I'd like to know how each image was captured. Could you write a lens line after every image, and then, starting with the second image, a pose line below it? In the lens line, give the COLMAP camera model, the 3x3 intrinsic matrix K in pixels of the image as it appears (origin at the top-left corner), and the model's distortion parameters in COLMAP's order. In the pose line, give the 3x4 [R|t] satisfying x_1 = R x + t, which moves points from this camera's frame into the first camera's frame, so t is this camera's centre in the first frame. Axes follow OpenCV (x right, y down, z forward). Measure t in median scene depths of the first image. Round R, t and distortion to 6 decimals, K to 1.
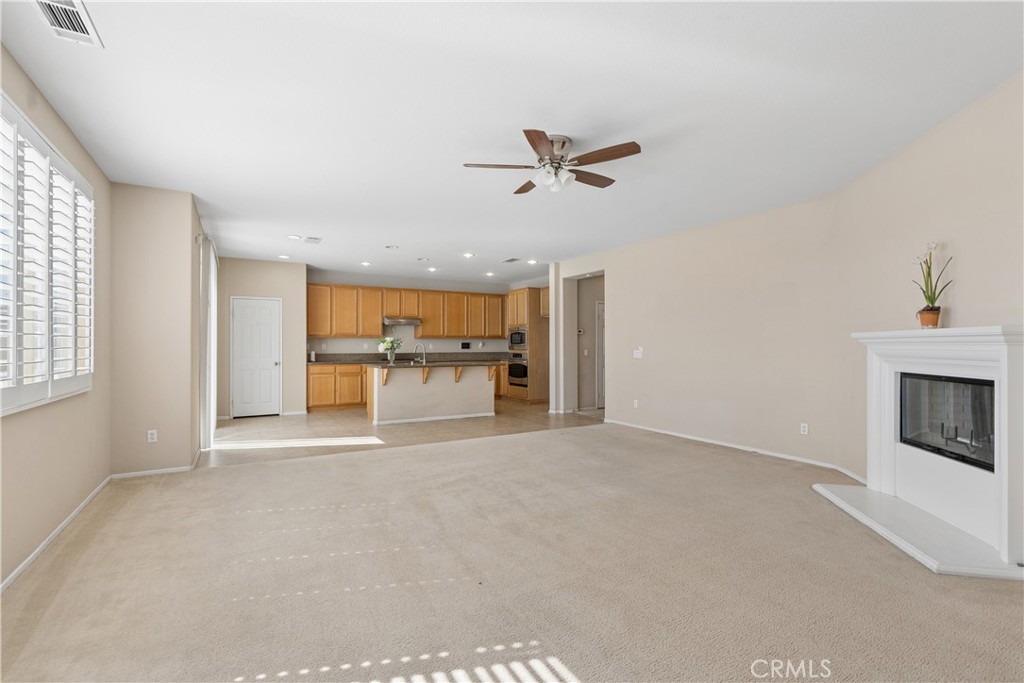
lens RADIAL K [[471.0, 0, 512.9], [0, 471.0, 342.7], [0, 0, 1]] dist [-0.011377, 0.004958]
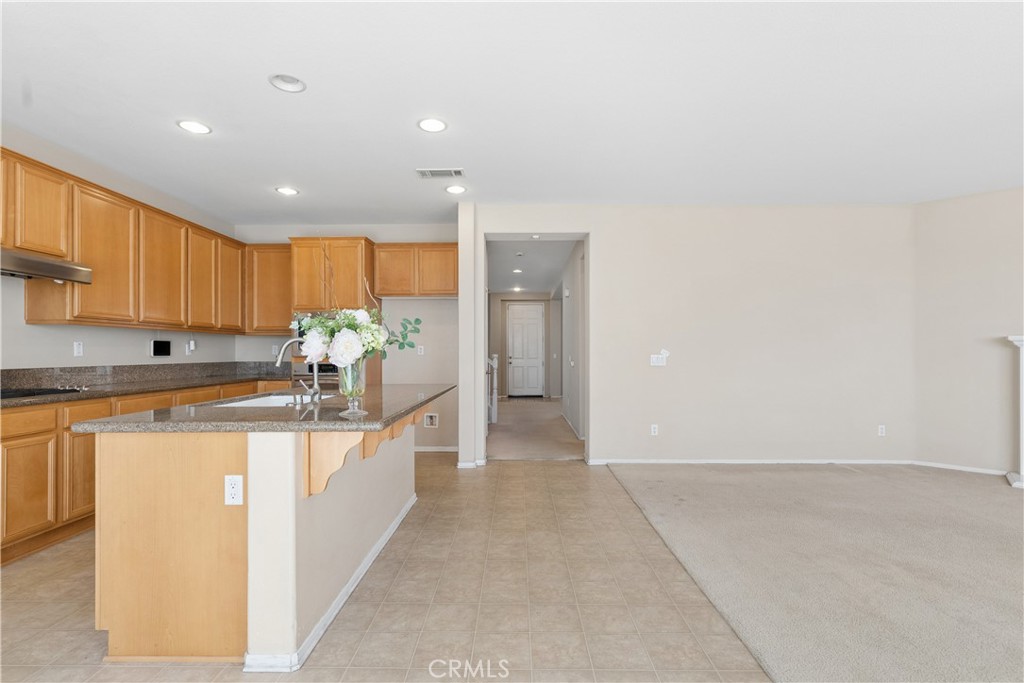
lens RADIAL K [[471.0, 0, 513.4], [0, 471.0, 350.2], [0, 0, 1]] dist [-0.011377, 0.004958]
pose [[0.517523, 0.005559, 0.855651, -0.329266], [-0.004624, 0.999982, -0.003700, 0.009387], [-0.855657, -0.002042, 0.517540, 0.584998]]
